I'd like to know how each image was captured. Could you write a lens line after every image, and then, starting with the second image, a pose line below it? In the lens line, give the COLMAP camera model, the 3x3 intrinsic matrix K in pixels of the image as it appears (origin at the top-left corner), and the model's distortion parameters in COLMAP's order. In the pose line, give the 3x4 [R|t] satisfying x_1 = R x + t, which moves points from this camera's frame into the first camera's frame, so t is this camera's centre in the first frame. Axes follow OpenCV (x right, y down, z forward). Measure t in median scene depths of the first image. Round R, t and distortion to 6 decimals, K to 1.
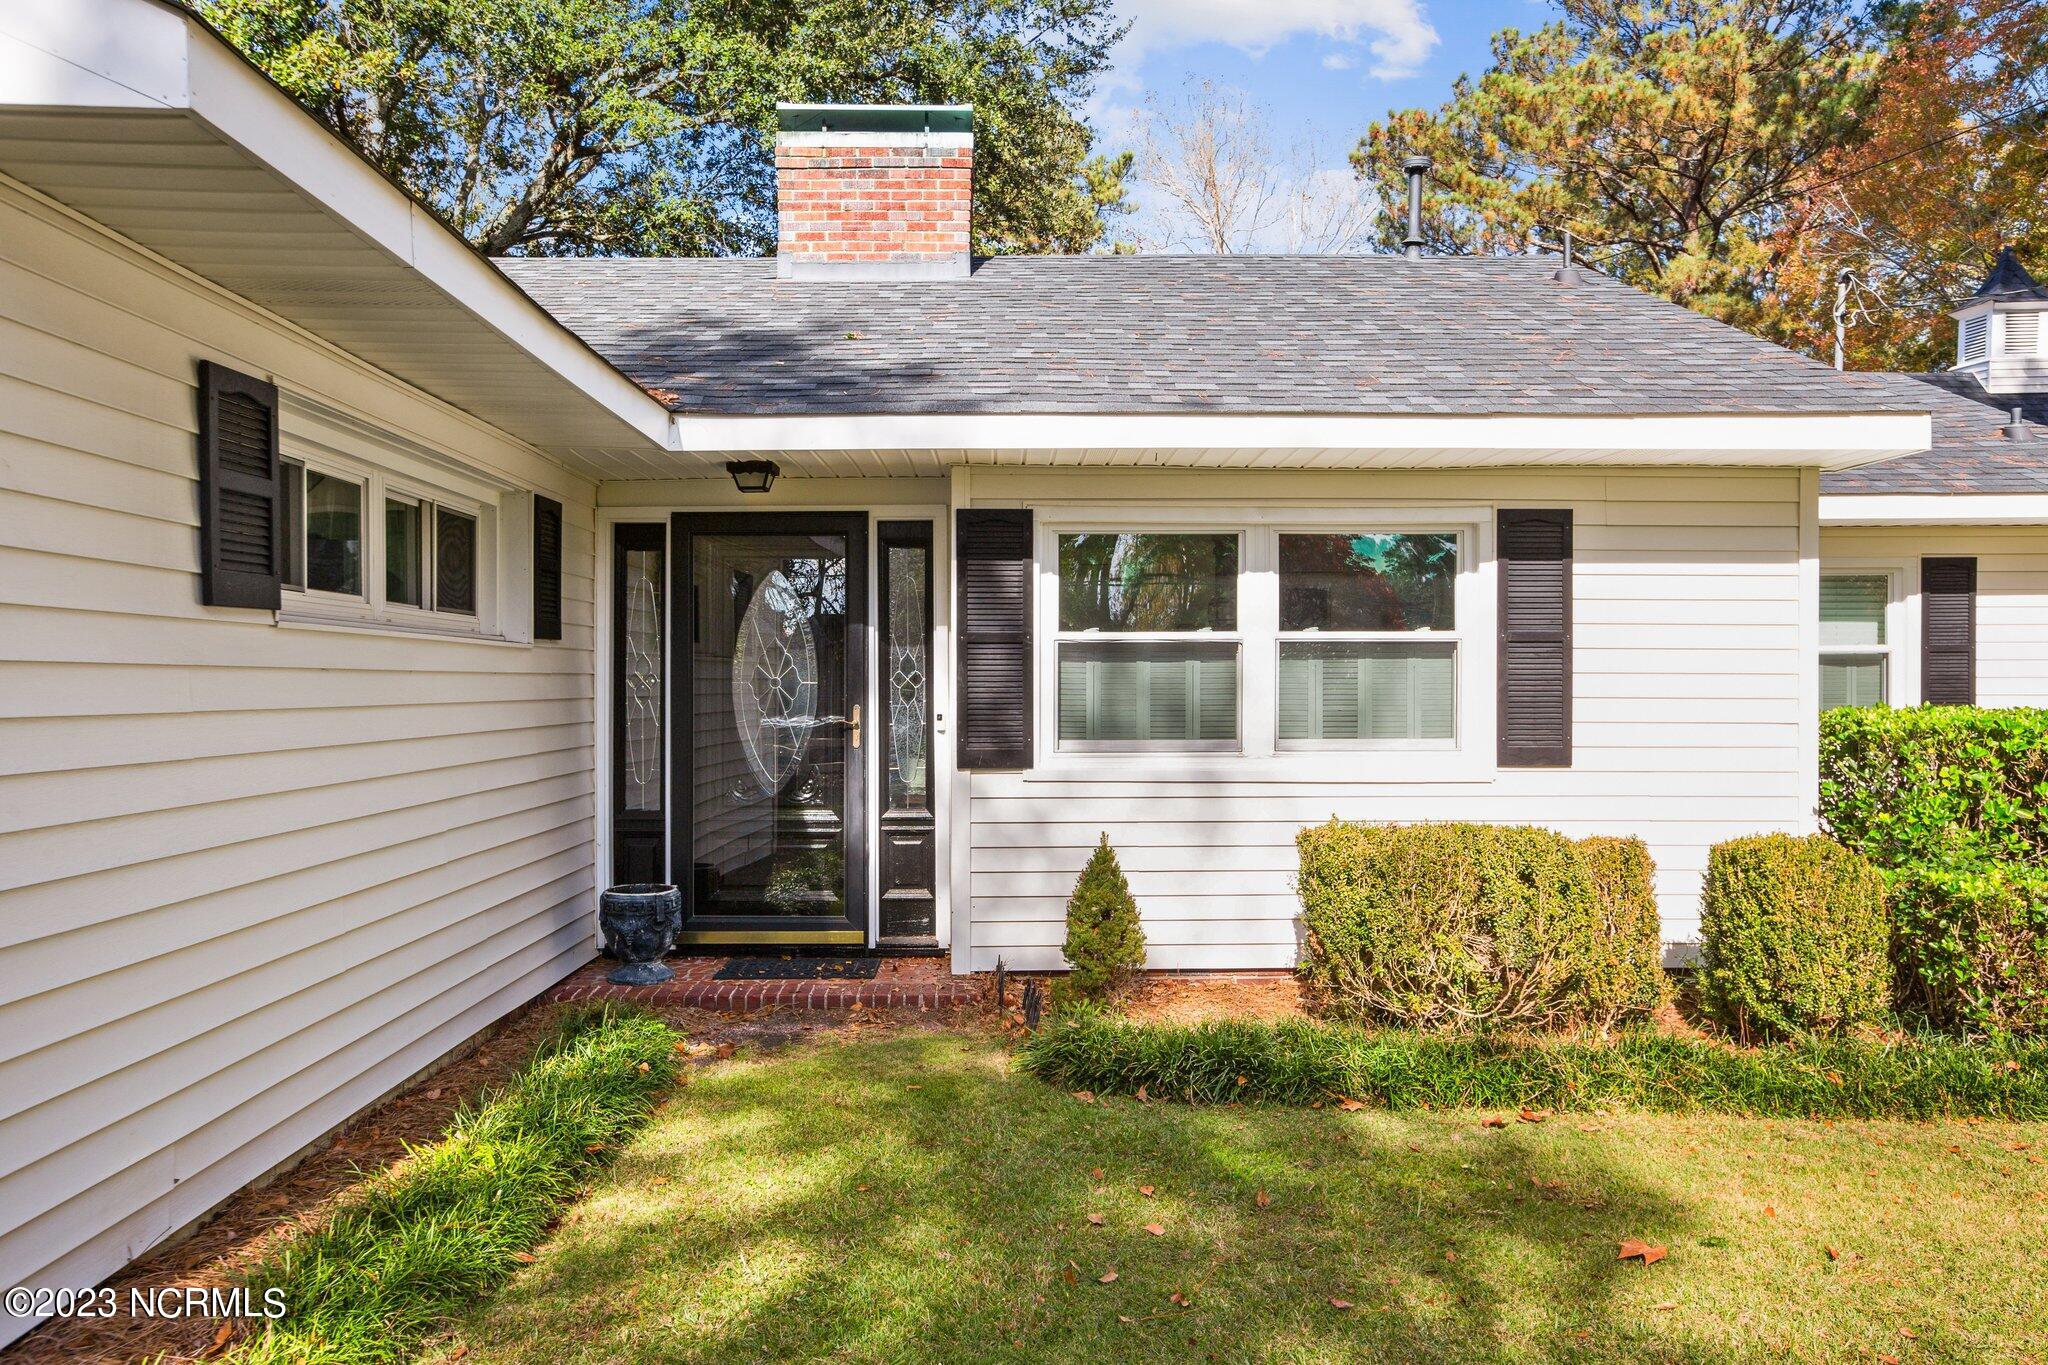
lens RADIAL K [[1525.0, 0, 1019.7], [0, 1525.0, 683.4], [0, 0, 1]] dist [0.001826, -0.008045]
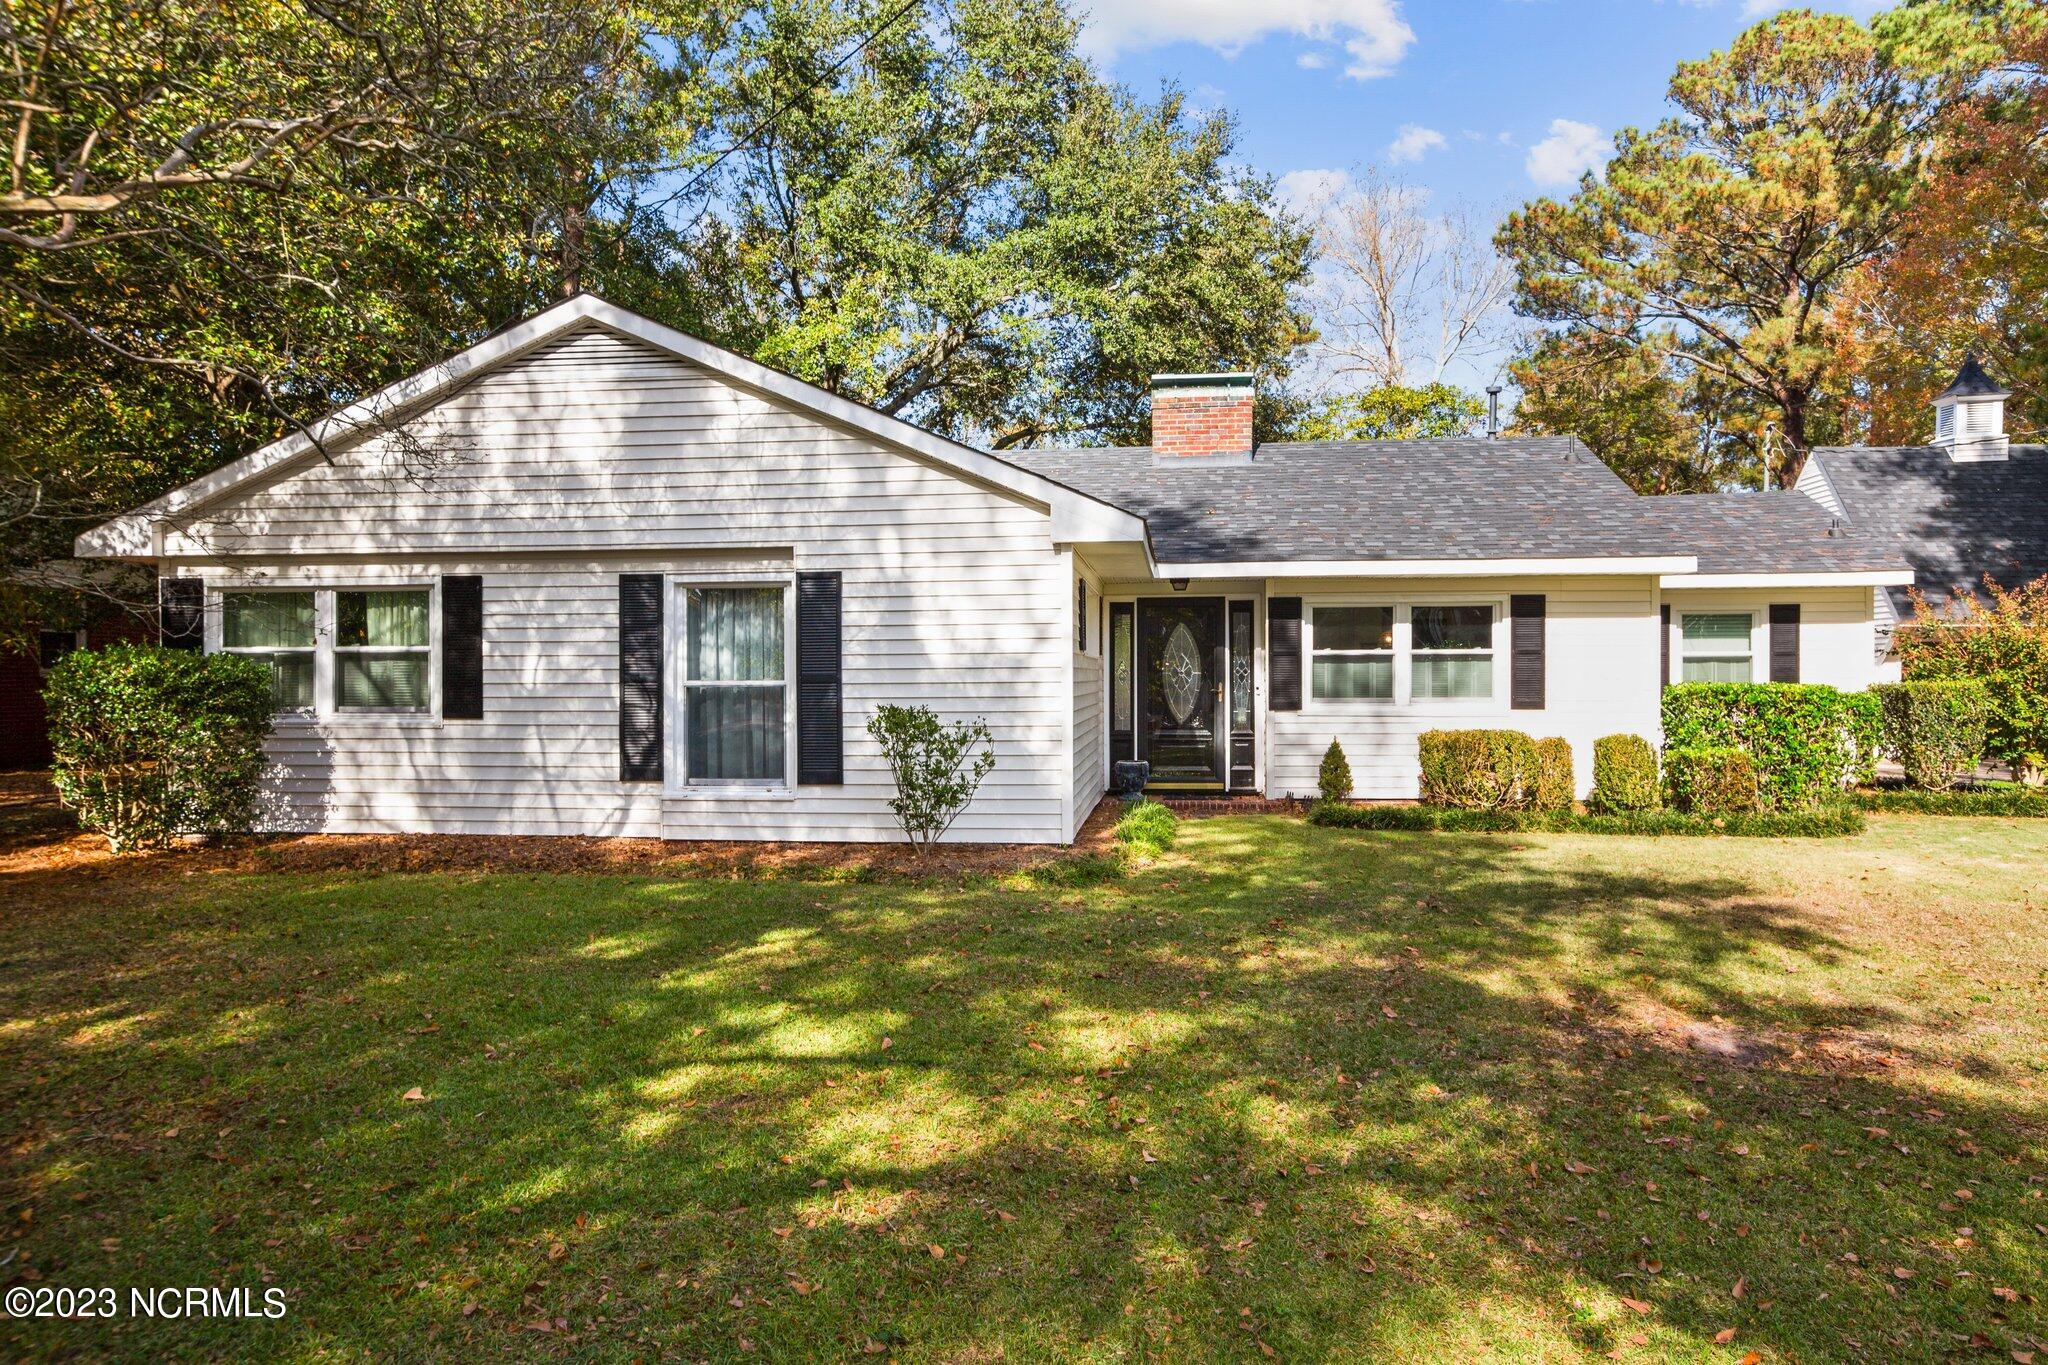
lens RADIAL K [[1515.7, 0, 1029.1], [0, 1515.7, 683.3], [0, 0, 1]] dist [0.012149, 0.021155]
pose [[0.995086, -0.003087, -0.098968, -0.165216], [0.003551, 0.999984, 0.004509, 0.003215], [0.098952, -0.004839, 0.995080, -1.245944]]
